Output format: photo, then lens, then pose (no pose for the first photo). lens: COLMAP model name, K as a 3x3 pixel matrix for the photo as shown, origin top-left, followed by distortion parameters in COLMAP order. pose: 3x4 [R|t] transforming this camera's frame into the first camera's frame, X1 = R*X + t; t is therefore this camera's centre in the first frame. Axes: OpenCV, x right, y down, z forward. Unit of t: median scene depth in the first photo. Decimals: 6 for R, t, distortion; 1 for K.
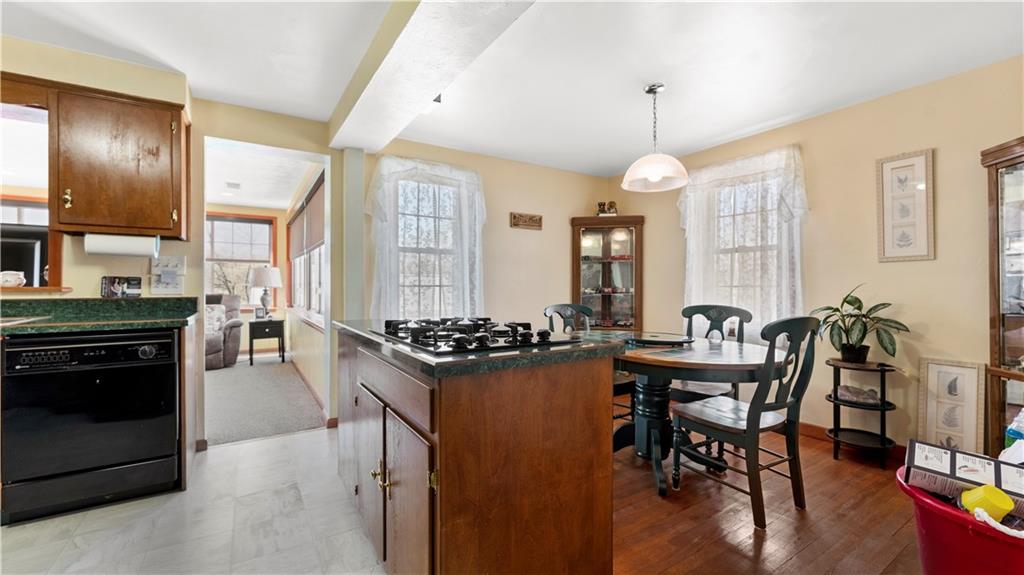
lens RADIAL K [[415.6, 0, 506.9], [0, 415.6, 287.9], [0, 0, 1]] dist [-0.003861, -0.000297]
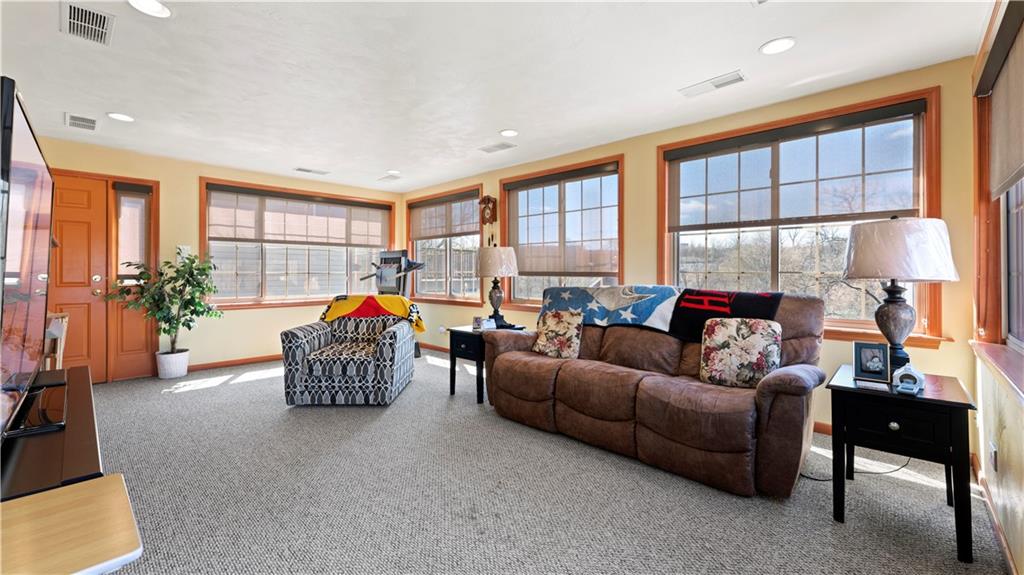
lens RADIAL K [[415.6, 0, 500.0], [0, 415.6, 275.7], [0, 0, 1]] dist [-0.003861, -0.000297]
pose [[0.243593, -0.000502, -0.969877, -0.424280], [0.000442, 1.000000, -0.000407, -0.006358], [0.969877, -0.000329, 0.243593, 0.768874]]
